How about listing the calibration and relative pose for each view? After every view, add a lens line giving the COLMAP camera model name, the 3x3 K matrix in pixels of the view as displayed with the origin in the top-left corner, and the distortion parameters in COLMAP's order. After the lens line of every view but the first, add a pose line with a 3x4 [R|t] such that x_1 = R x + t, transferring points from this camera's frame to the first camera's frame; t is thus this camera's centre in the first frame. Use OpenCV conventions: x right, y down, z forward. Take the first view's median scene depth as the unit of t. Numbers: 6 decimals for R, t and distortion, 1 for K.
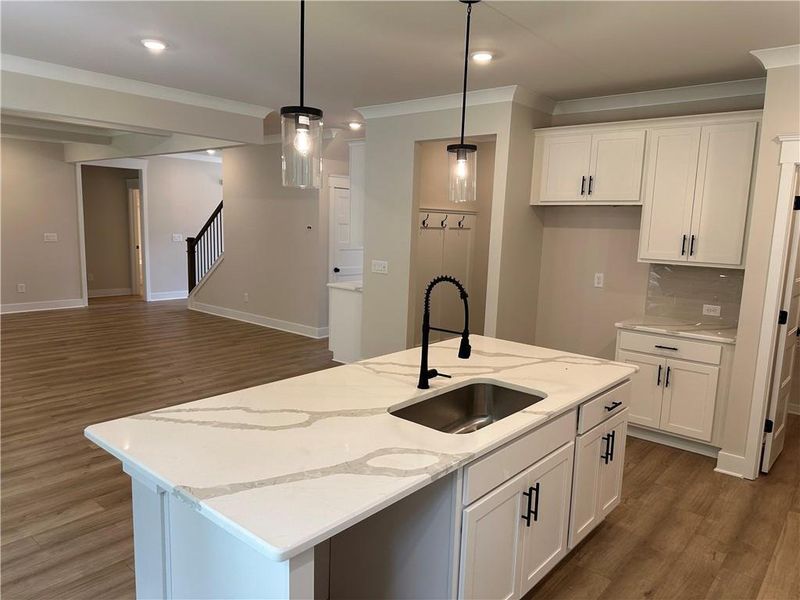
lens RADIAL K [[573.4, 0, 400.0], [0, 573.4, 300.0], [0, 0, 1]] dist [0.070757, -0.087962]
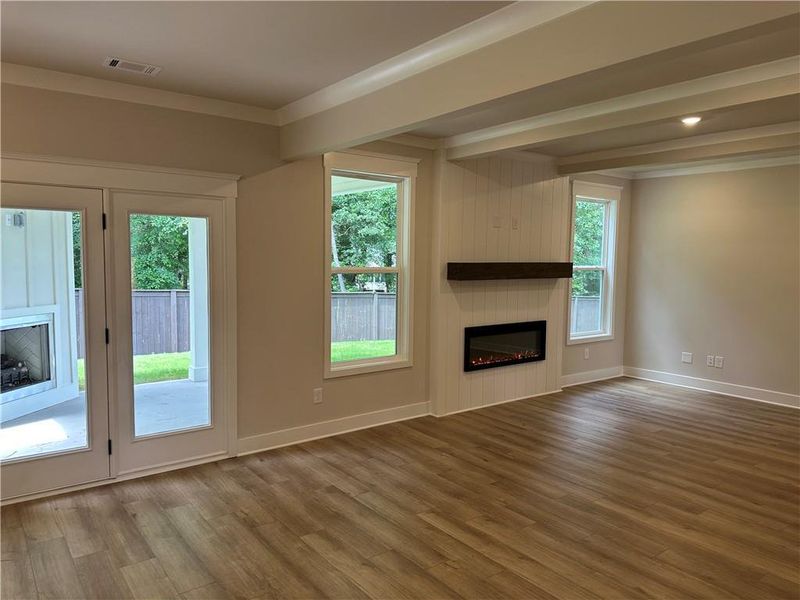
lens RADIAL K [[573.4, 0, 400.0], [0, 573.4, 300.0], [0, 0, 1]] dist [0.070757, -0.087962]
pose [[-0.191540, 0.041978, -0.980587, 0.047516], [-0.160678, 0.984265, 0.073521, -0.130989], [0.968243, 0.171641, -0.181781, 1.023692]]
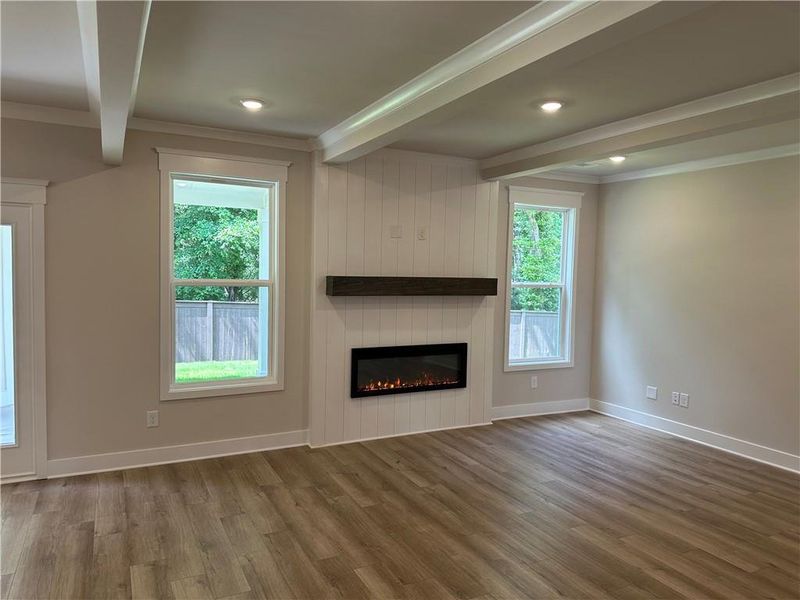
lens RADIAL K [[572.7, 0, 422.7], [0, 572.7, 297.6], [0, 0, 1]] dist [0.119047, -0.175763]
pose [[-0.359338, 0.007623, -0.933176, -0.185545], [-0.167839, 0.983133, 0.072661, -0.199868], [0.917990, 0.182733, -0.351998, 1.416527]]
